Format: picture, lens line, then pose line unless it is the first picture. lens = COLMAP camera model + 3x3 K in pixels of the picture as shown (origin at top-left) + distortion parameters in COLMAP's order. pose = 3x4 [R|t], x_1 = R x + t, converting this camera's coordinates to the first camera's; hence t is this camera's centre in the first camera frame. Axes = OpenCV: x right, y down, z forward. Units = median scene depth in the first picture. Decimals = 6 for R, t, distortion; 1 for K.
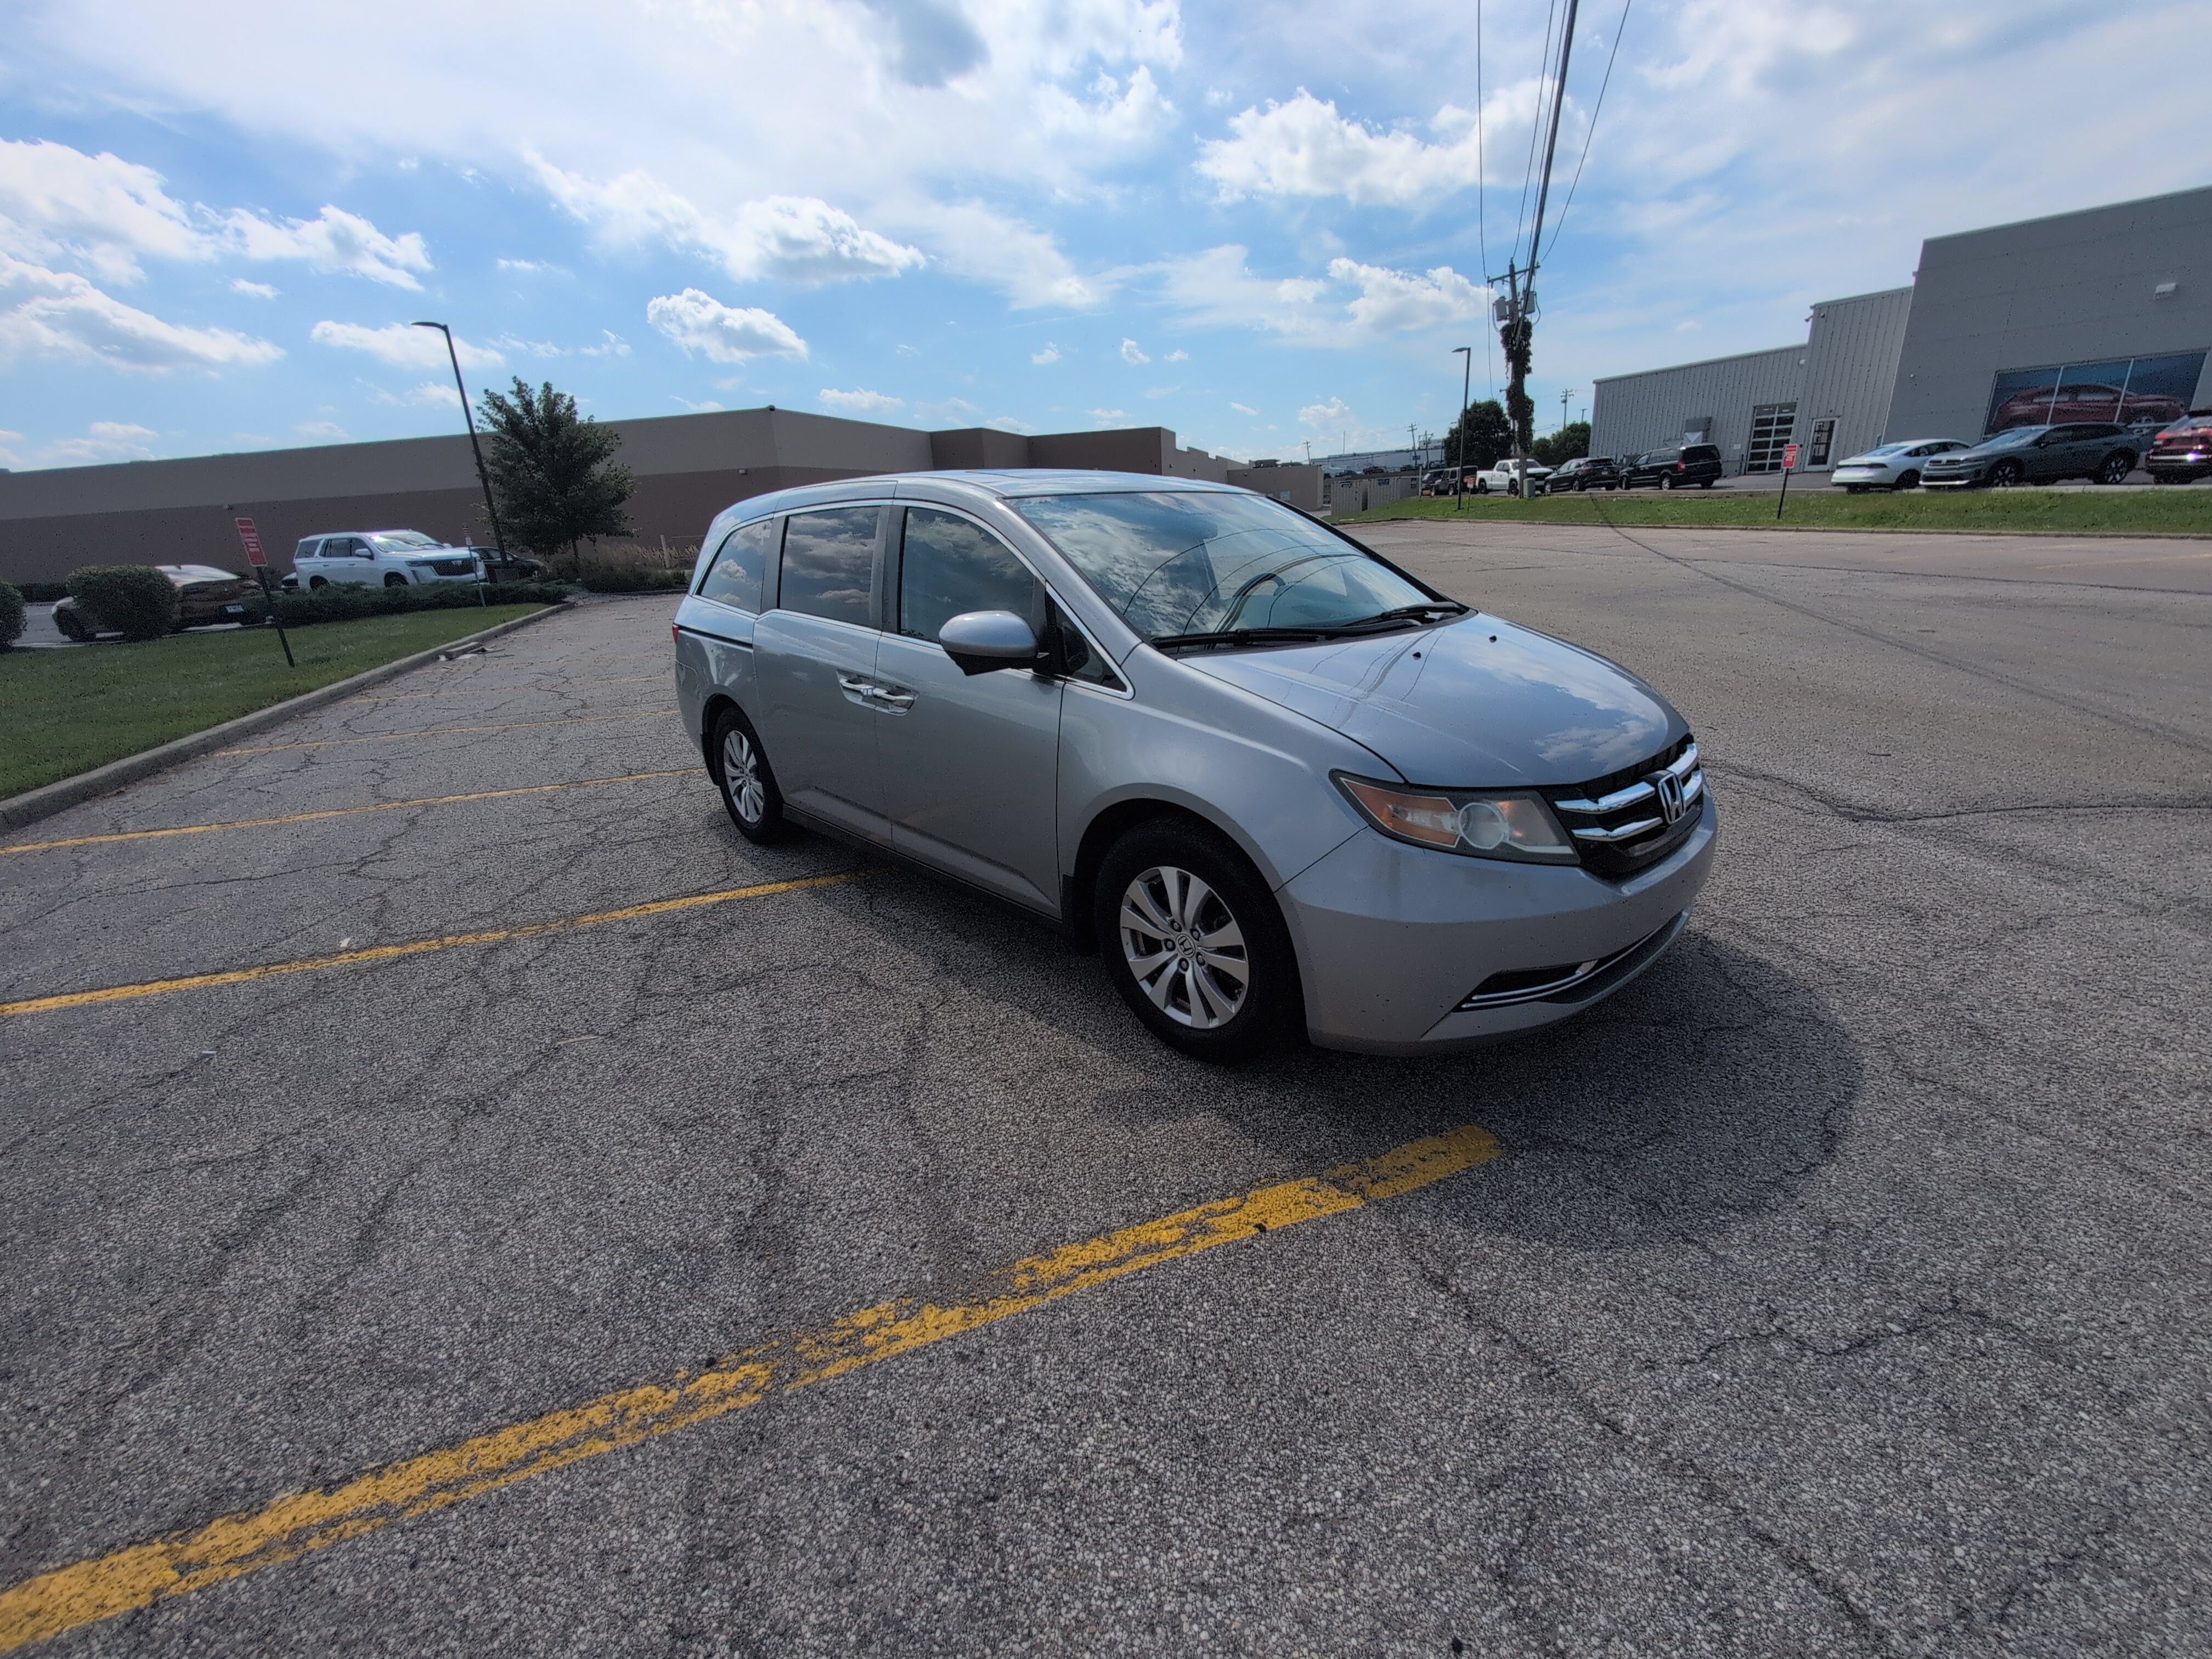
lens RADIAL K [[939.0, 0, 1104.6], [0, 939.0, 842.4], [0, 0, 1]] dist [-0.001629, 0.000896]
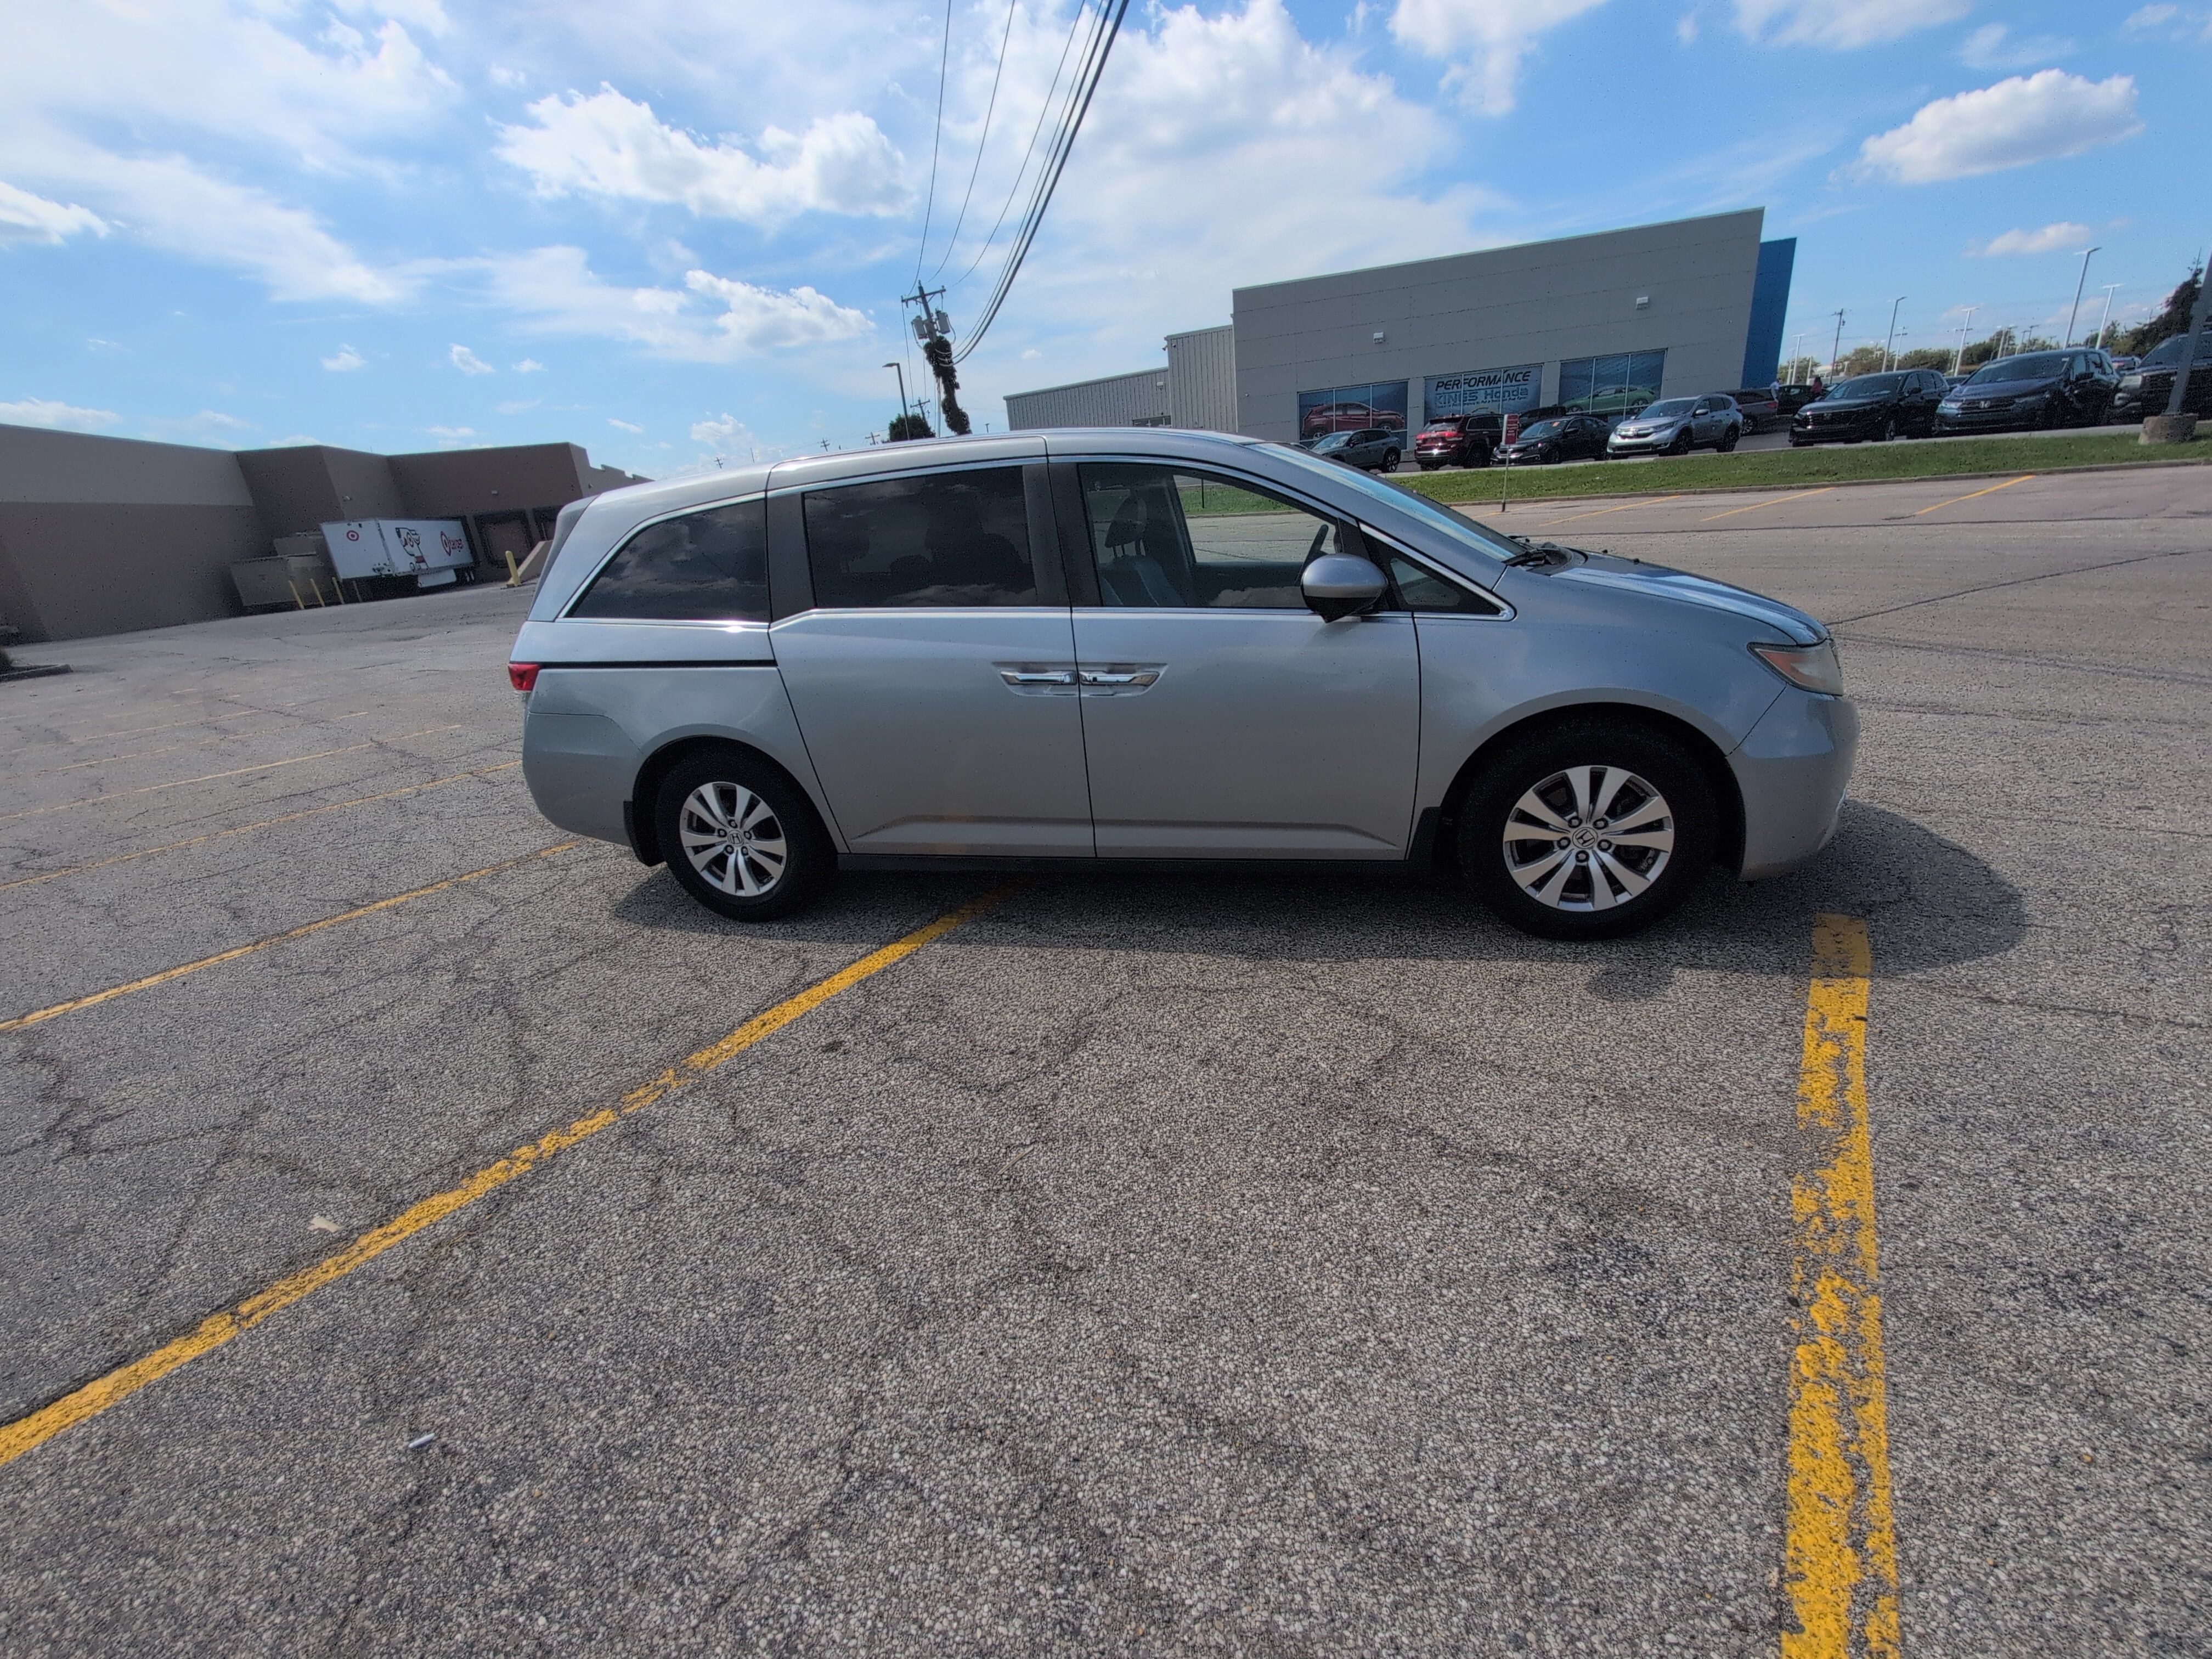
lens RADIAL K [[939.0, 0, 1107.0], [0, 939.0, 844.8], [0, 0, 1]] dist [-0.001629, 0.000896]
pose [[0.840137, -0.221133, 0.495248, -0.048041], [0.227453, 0.972585, 0.048417, -0.003180], [-0.492377, 0.071969, 0.867401, 0.017449]]
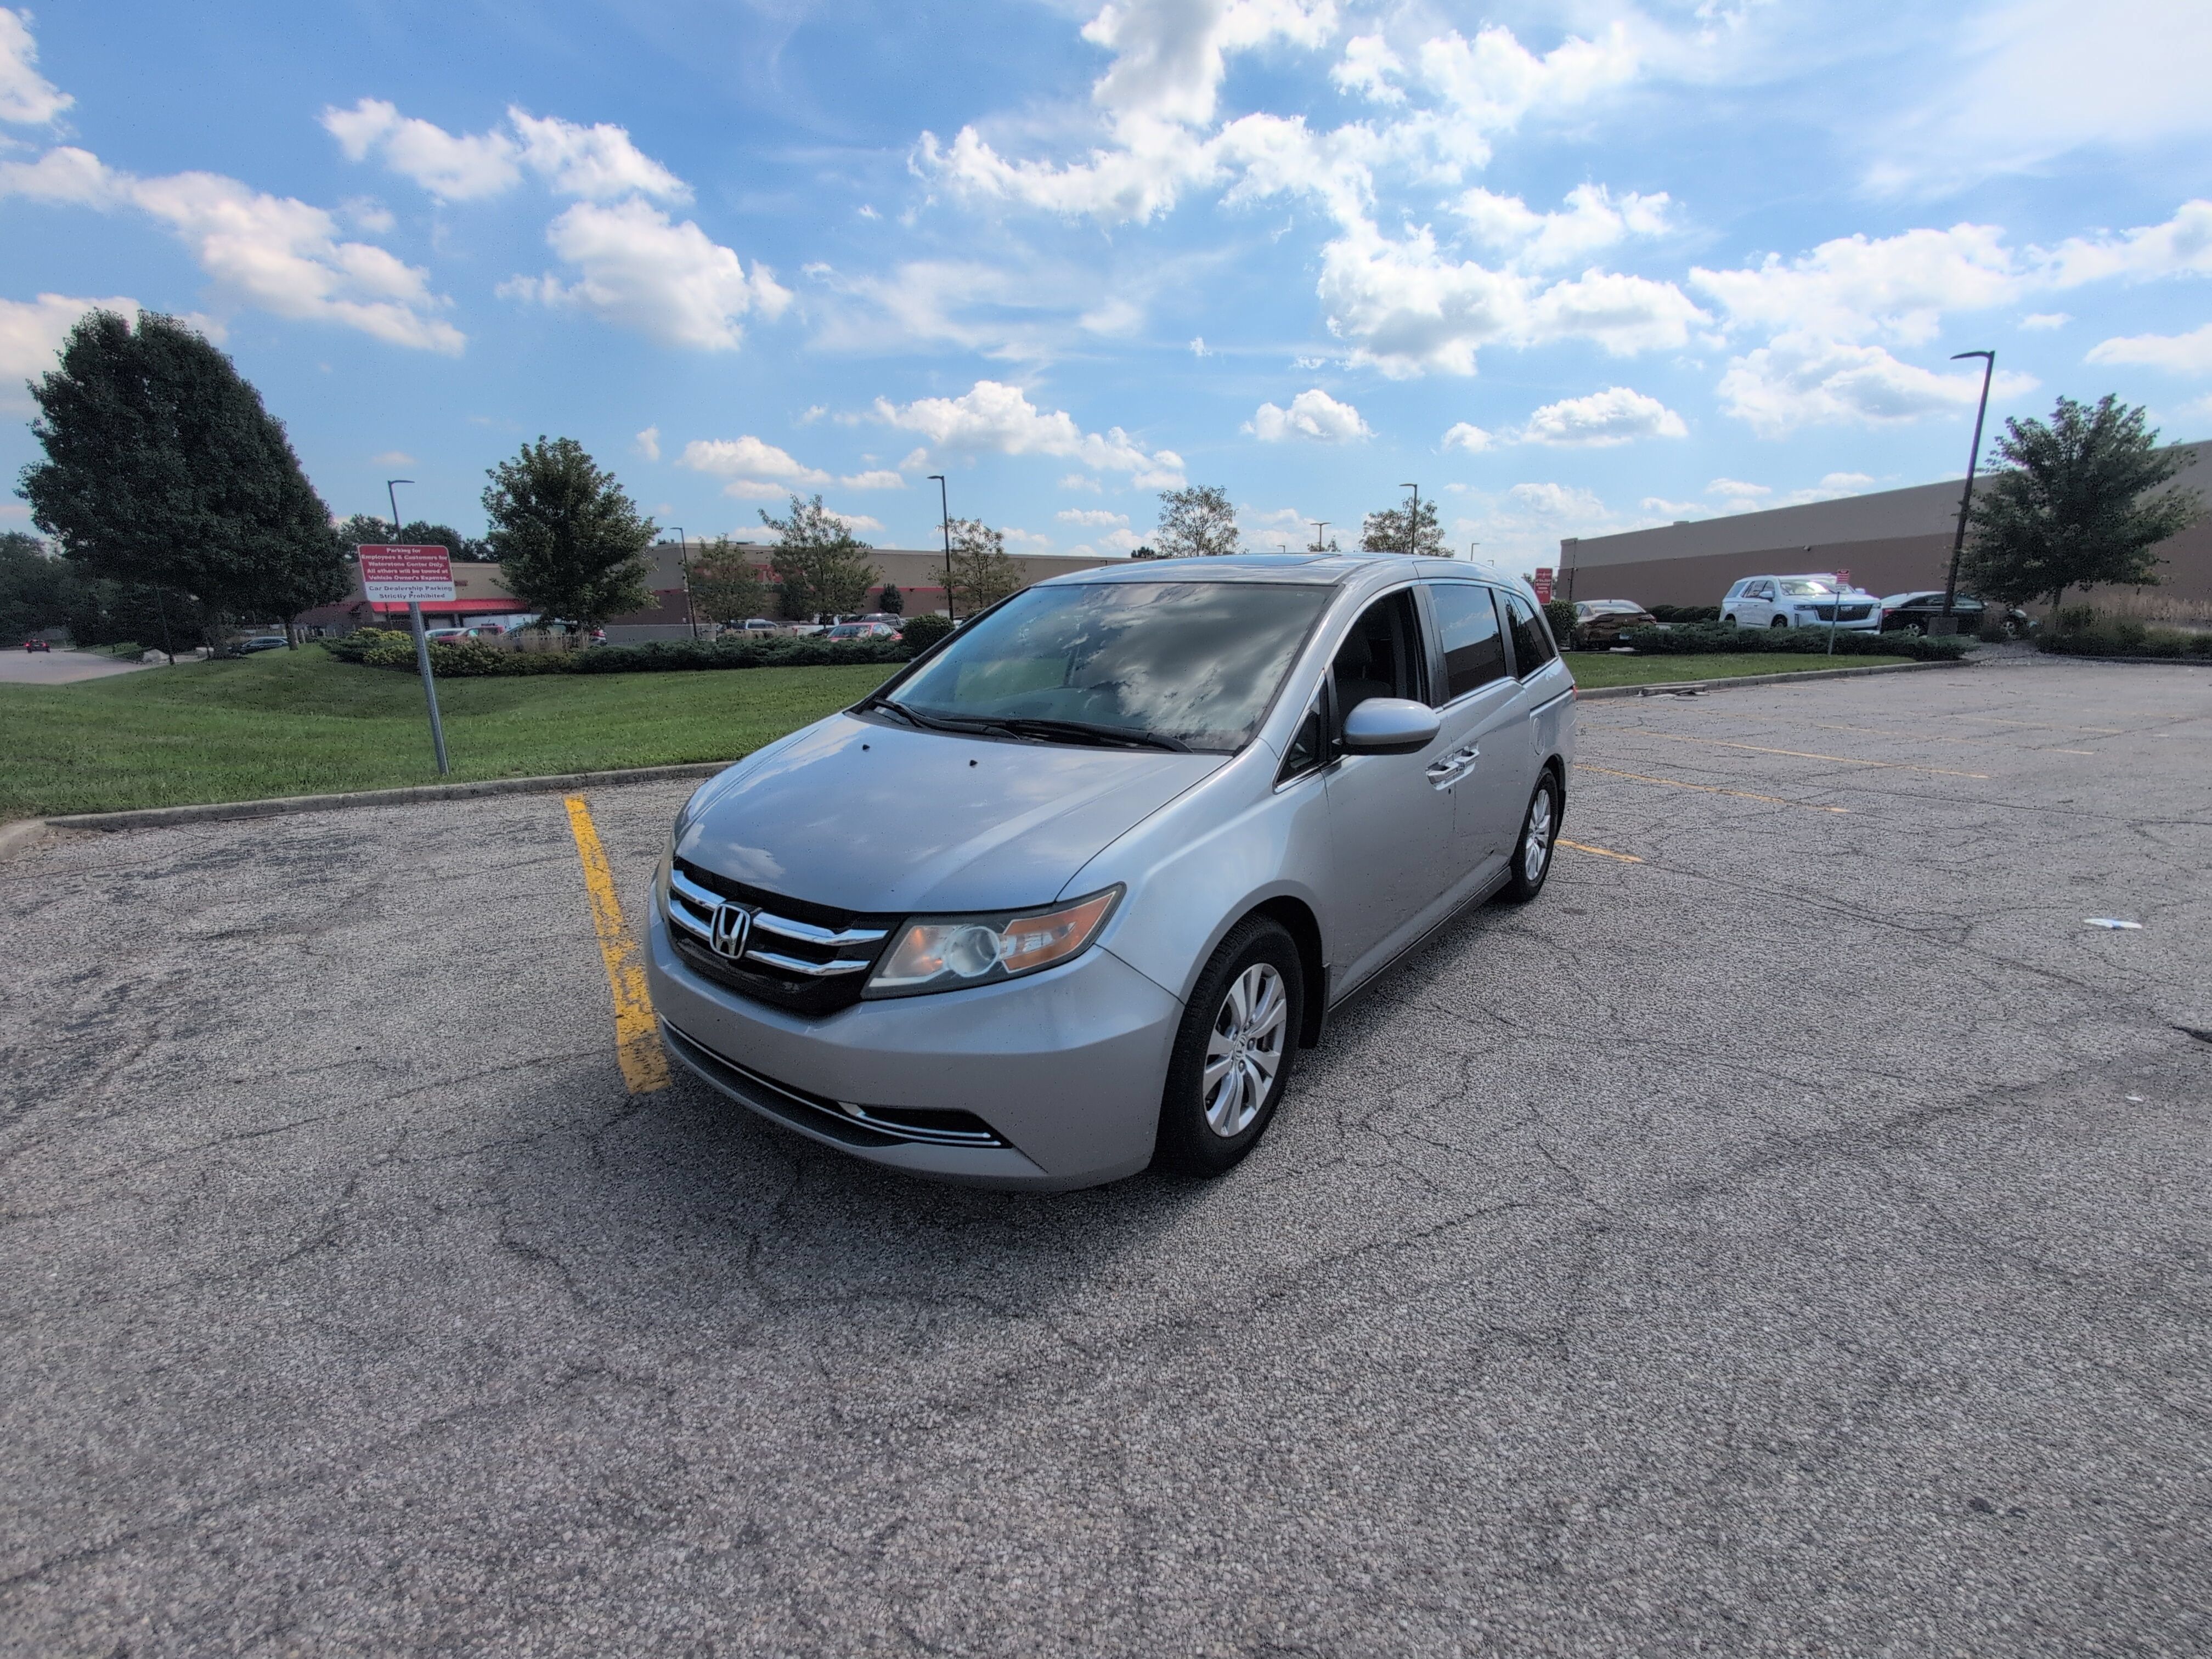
lens RADIAL K [[939.0, 0, 1106.3], [0, 939.0, 838.6], [0, 0, 1]] dist [-0.001629, 0.000896]
pose [[0.165263, 0.280687, -0.945464, 0.076611], [-0.317099, 0.922867, 0.218551, -0.022948], [0.933882, 0.263688, 0.241522, 0.054892]]
